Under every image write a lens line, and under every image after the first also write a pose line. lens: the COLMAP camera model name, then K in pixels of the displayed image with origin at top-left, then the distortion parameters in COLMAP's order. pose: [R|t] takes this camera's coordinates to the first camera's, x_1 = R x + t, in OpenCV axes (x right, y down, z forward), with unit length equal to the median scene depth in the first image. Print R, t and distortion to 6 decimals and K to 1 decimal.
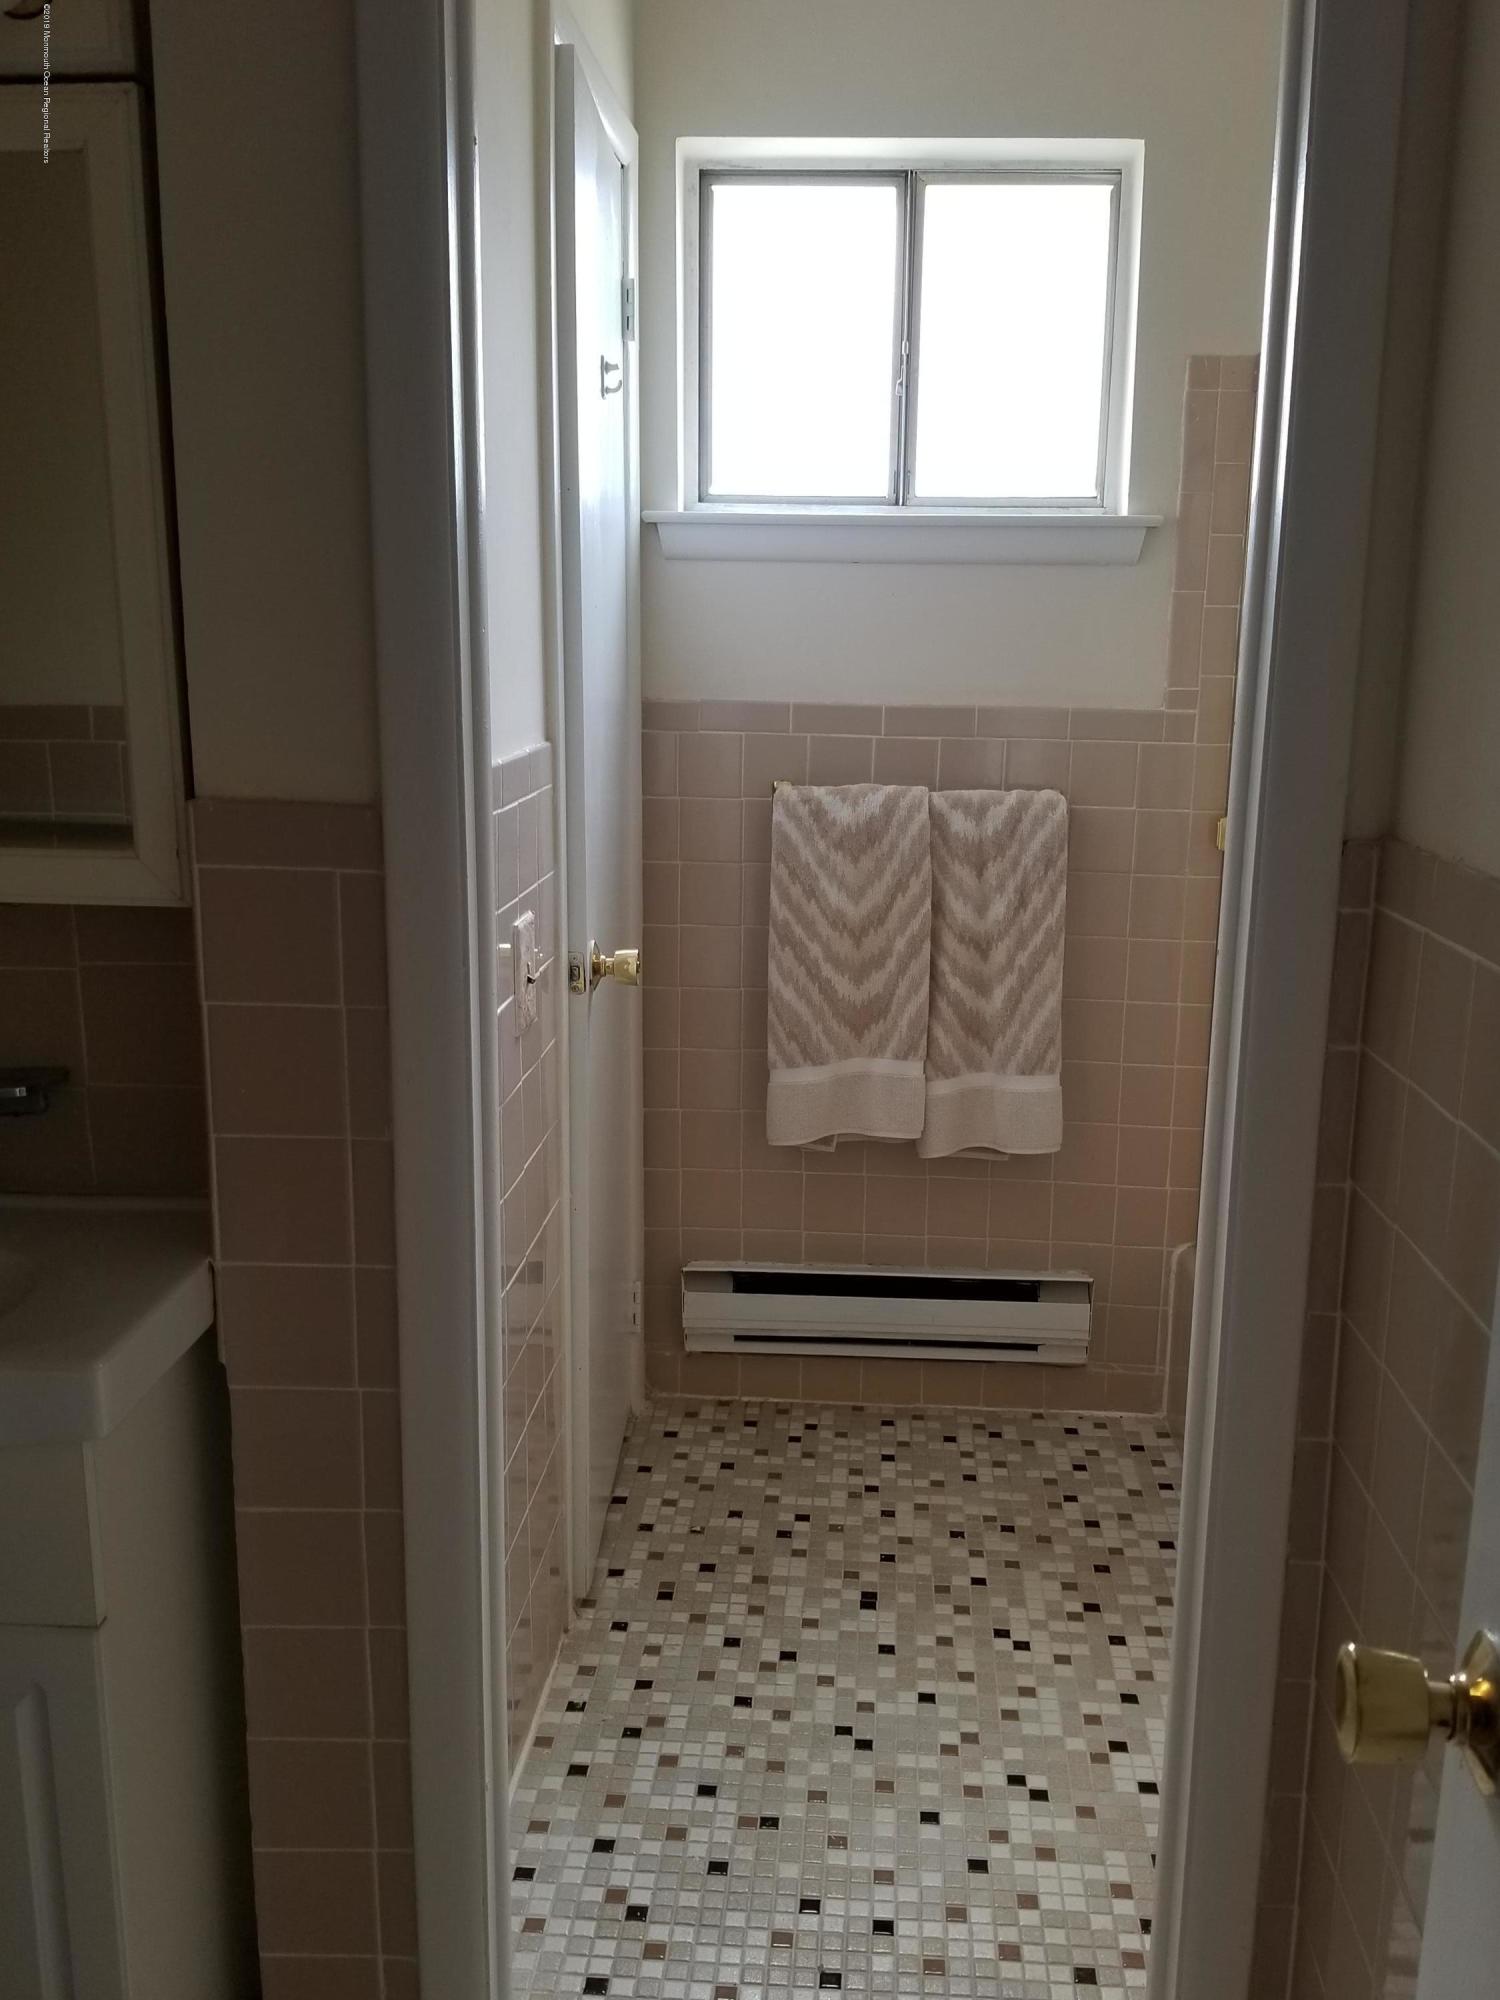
lens RADIAL K [[1699.9, 0, 751.1], [0, 1699.9, 979.7], [0, 0, 1]] dist [0.051973, -0.105093]
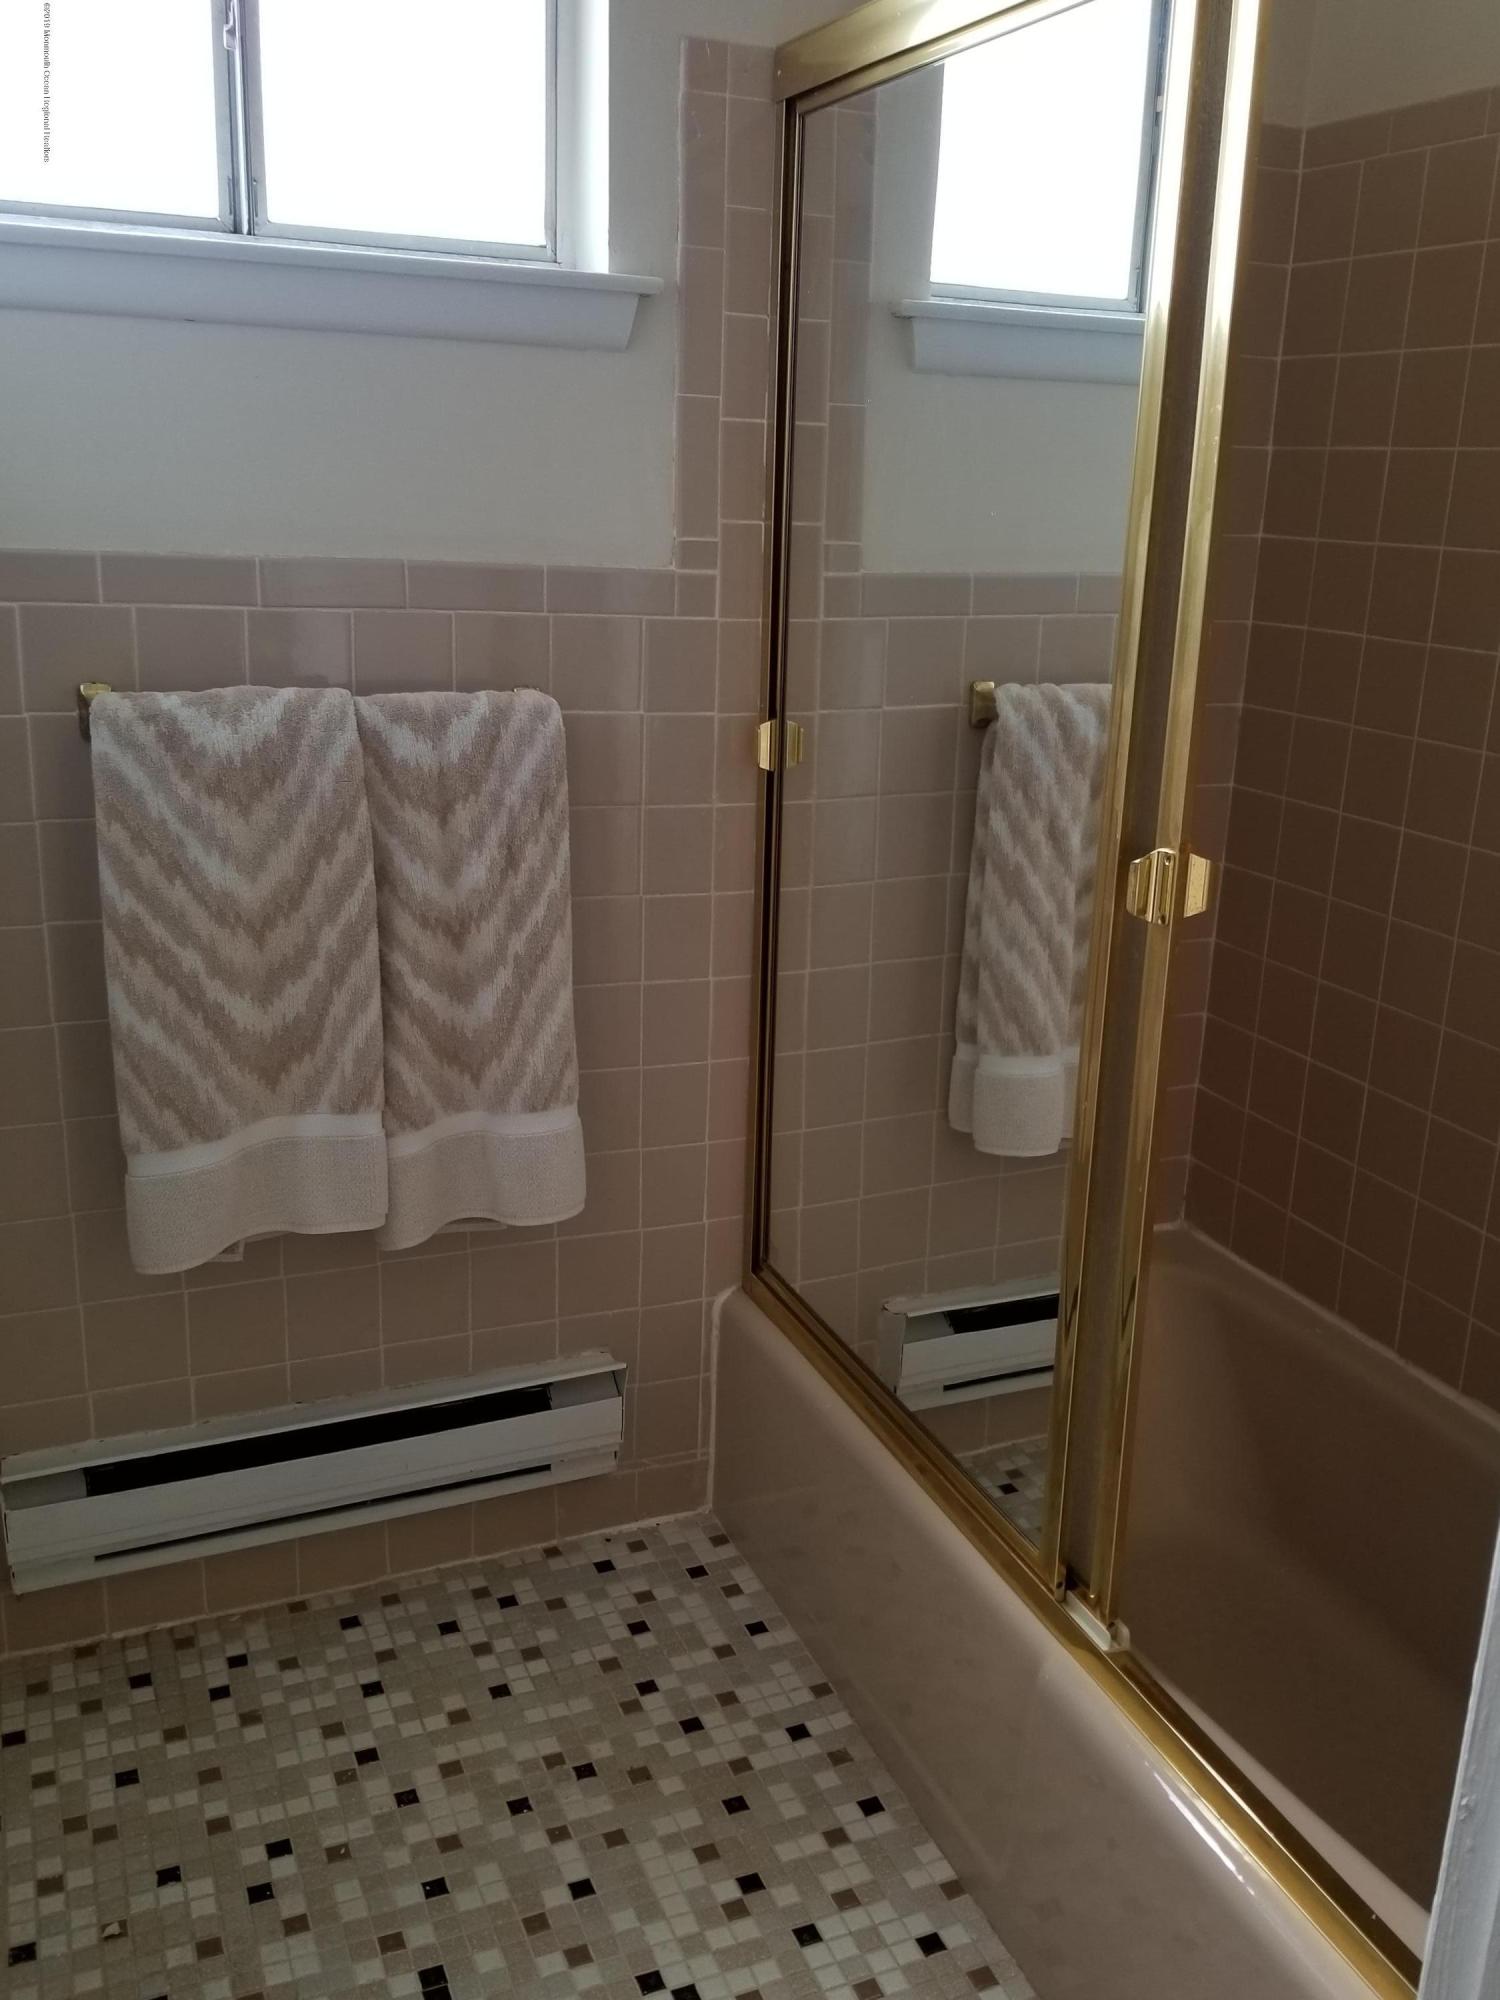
lens RADIAL K [[1699.9, 0, 751.1], [0, 1699.9, 979.7], [0, 0, 1]] dist [0.051973, -0.105093]
pose [[0.881598, -0.110604, 0.458860, -0.069198], [0.068758, 0.991881, 0.106980, -0.062983], [-0.466967, -0.062763, 0.882045, 0.354647]]
